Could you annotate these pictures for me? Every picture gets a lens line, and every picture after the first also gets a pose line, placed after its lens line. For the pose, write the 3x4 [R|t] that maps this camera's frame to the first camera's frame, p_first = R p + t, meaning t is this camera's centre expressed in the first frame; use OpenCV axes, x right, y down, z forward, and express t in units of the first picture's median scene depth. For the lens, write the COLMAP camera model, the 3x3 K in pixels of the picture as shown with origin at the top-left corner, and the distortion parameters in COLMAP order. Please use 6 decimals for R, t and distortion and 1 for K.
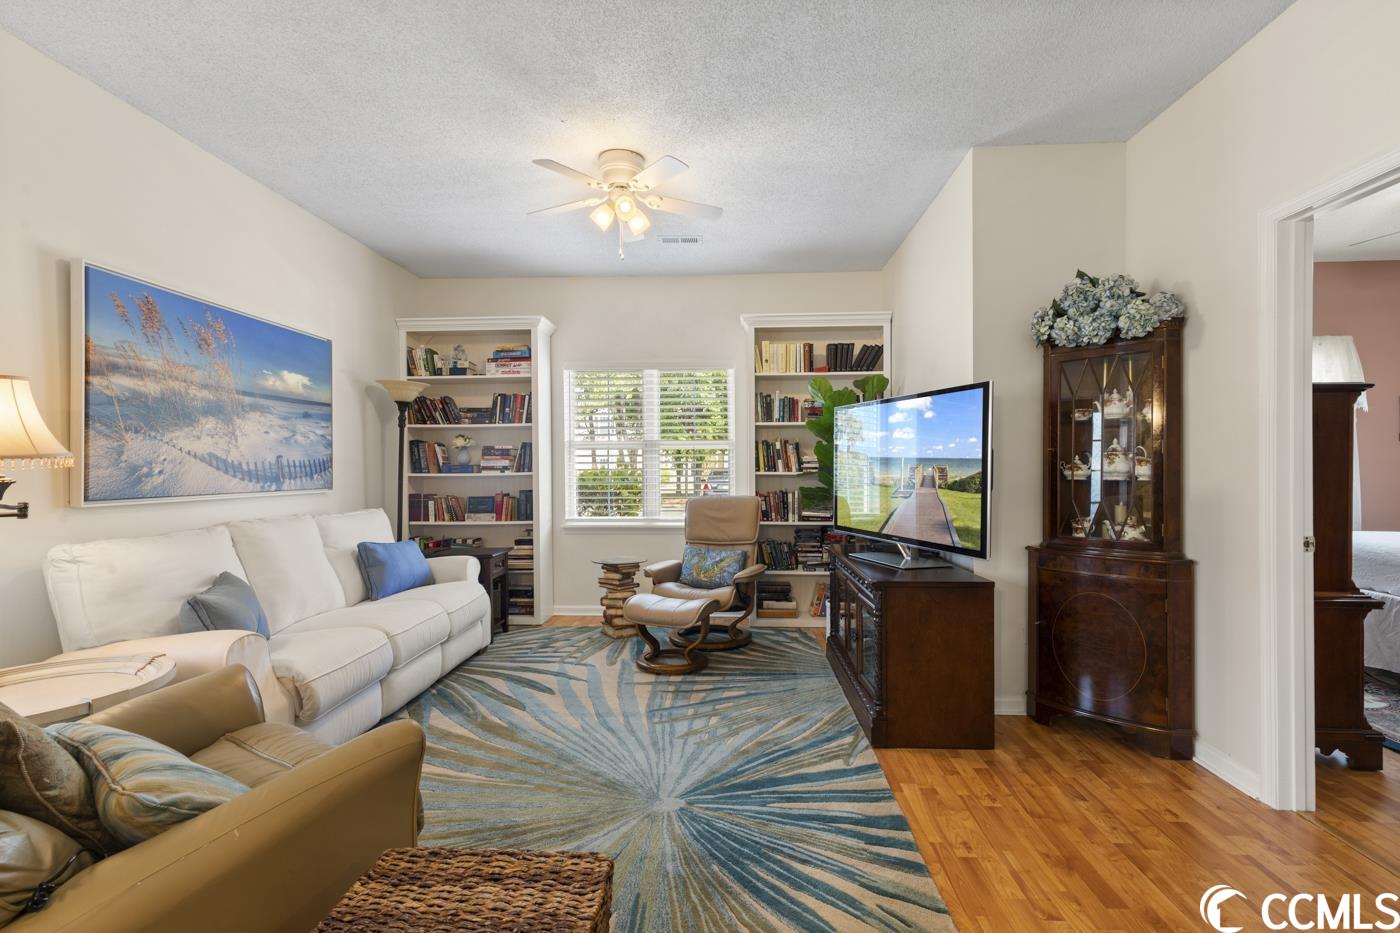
lens RADIAL K [[638.4, 0, 705.0], [0, 638.4, 473.0], [0, 0, 1]] dist [0.010222, -0.002735]
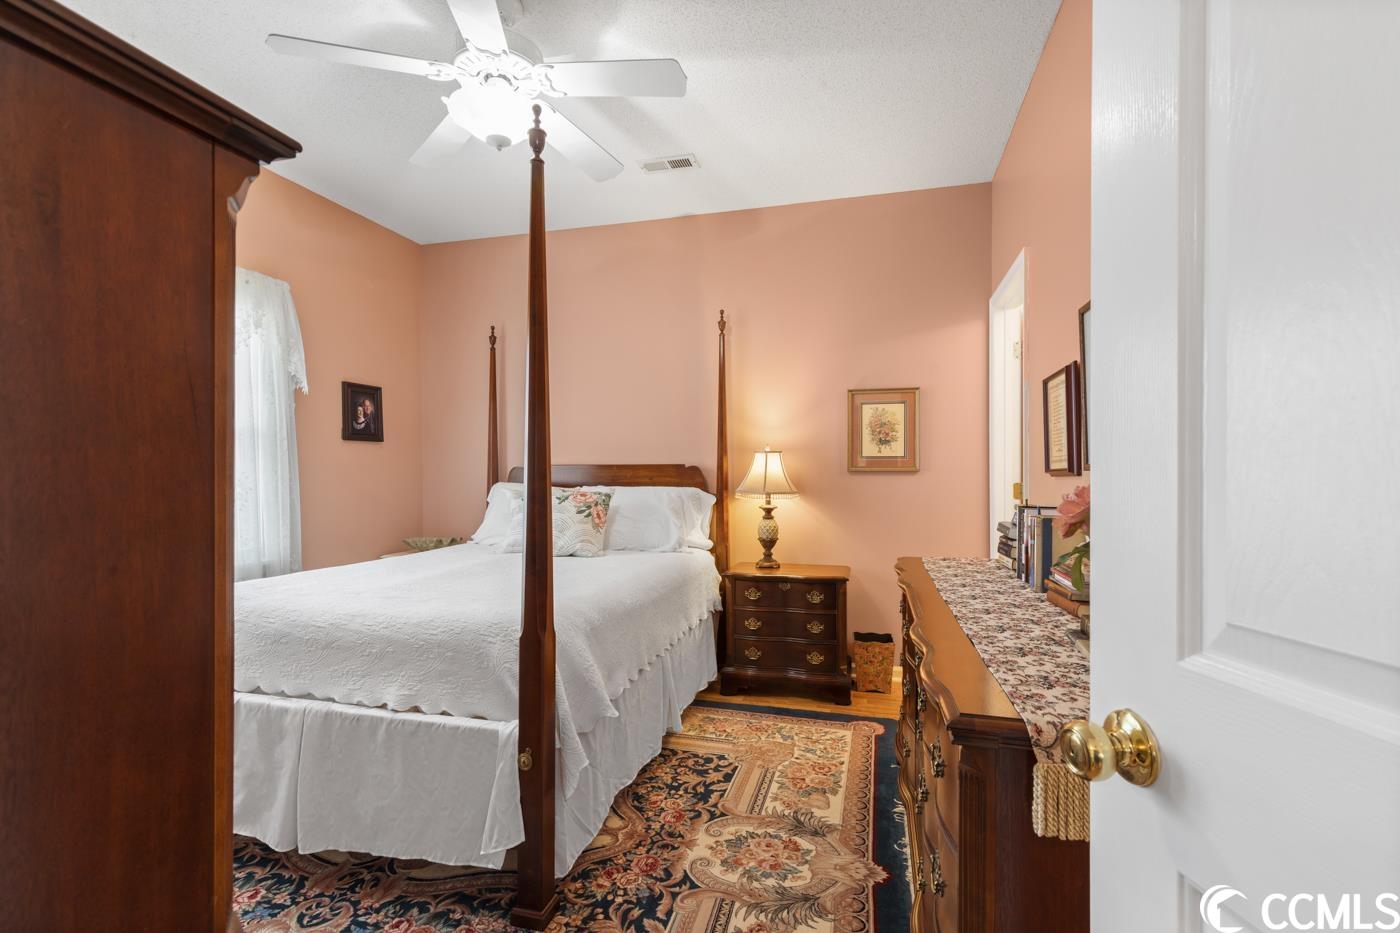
lens RADIAL K [[638.4, 0, 700.8], [0, 638.4, 470.8], [0, 0, 1]] dist [0.010222, -0.002735]
pose [[0.224760, 0.005474, 0.974399, 0.513993], [0.007904, 0.999941, -0.007440, -0.003146], [-0.974382, 0.009374, 0.224704, 0.490926]]
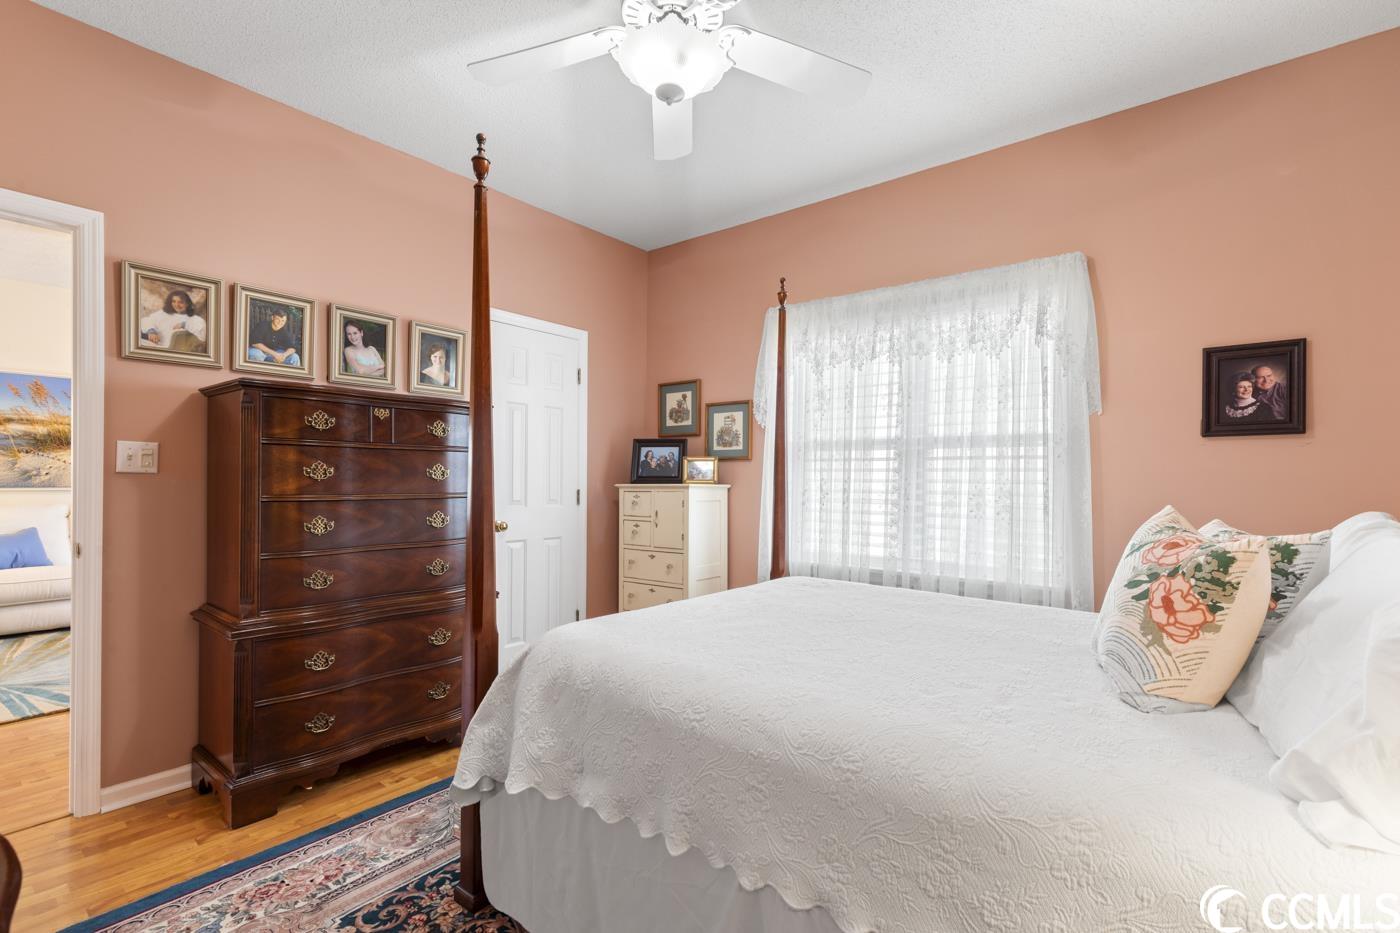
lens RADIAL K [[638.4, 0, 704.6], [0, 638.4, 474.7], [0, 0, 1]] dist [0.010222, -0.002735]
pose [[0.809616, 0.007527, -0.586912, 1.271976], [-0.016625, 0.999811, -0.010110, -0.008078], [0.586725, 0.017943, 0.809588, 0.422249]]
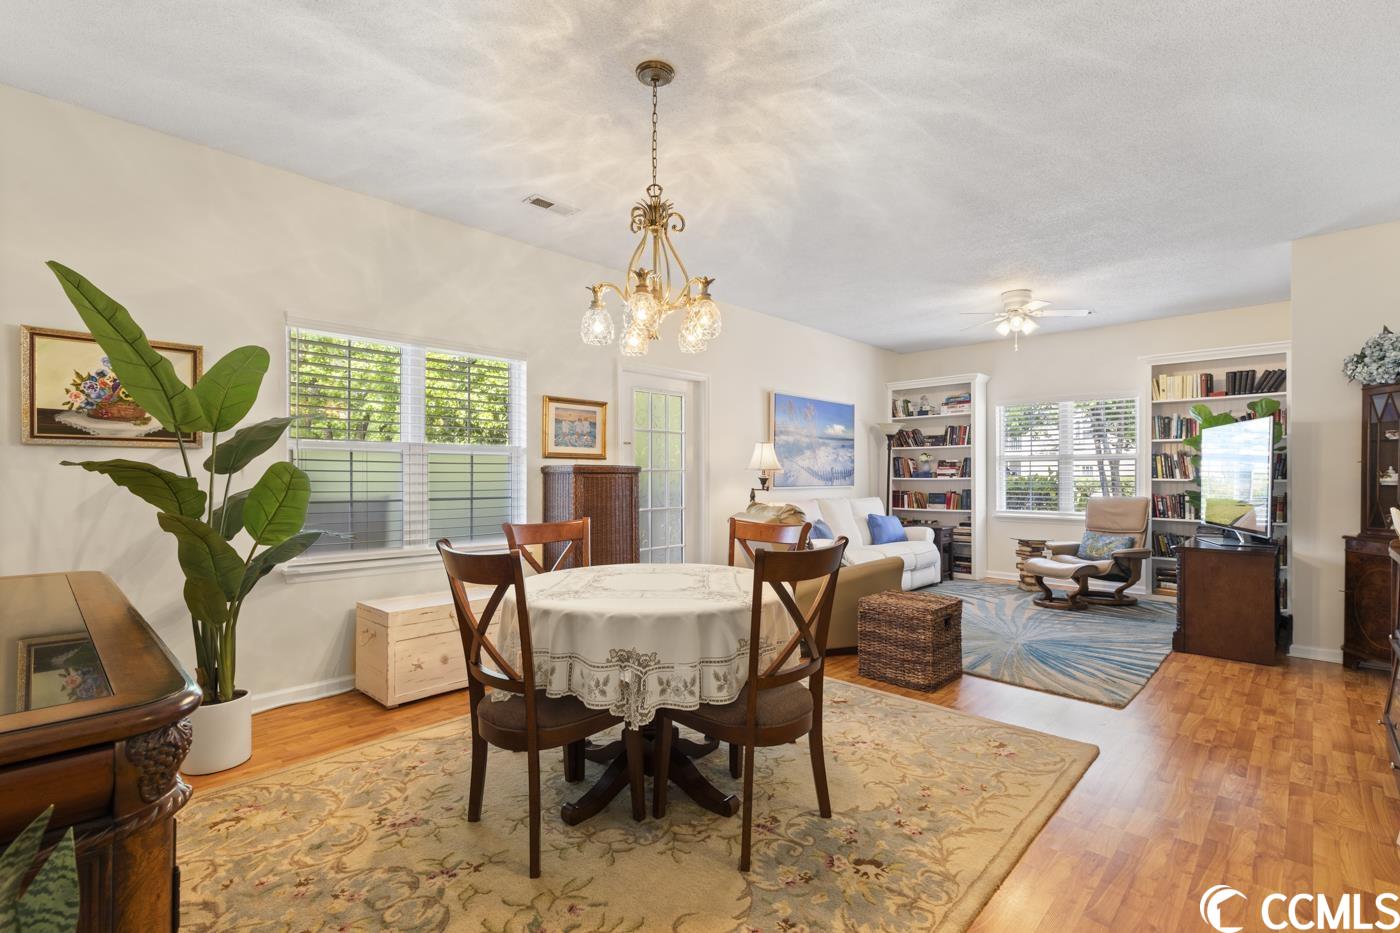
lens RADIAL K [[638.4, 0, 704.5], [0, 638.4, 474.6], [0, 0, 1]] dist [0.010222, -0.002735]
pose [[0.759482, 0.004239, -0.650514, 0.277818], [-0.010409, 0.999930, -0.005637, 0.008472], [0.650445, 0.011053, 0.759473, -0.657367]]
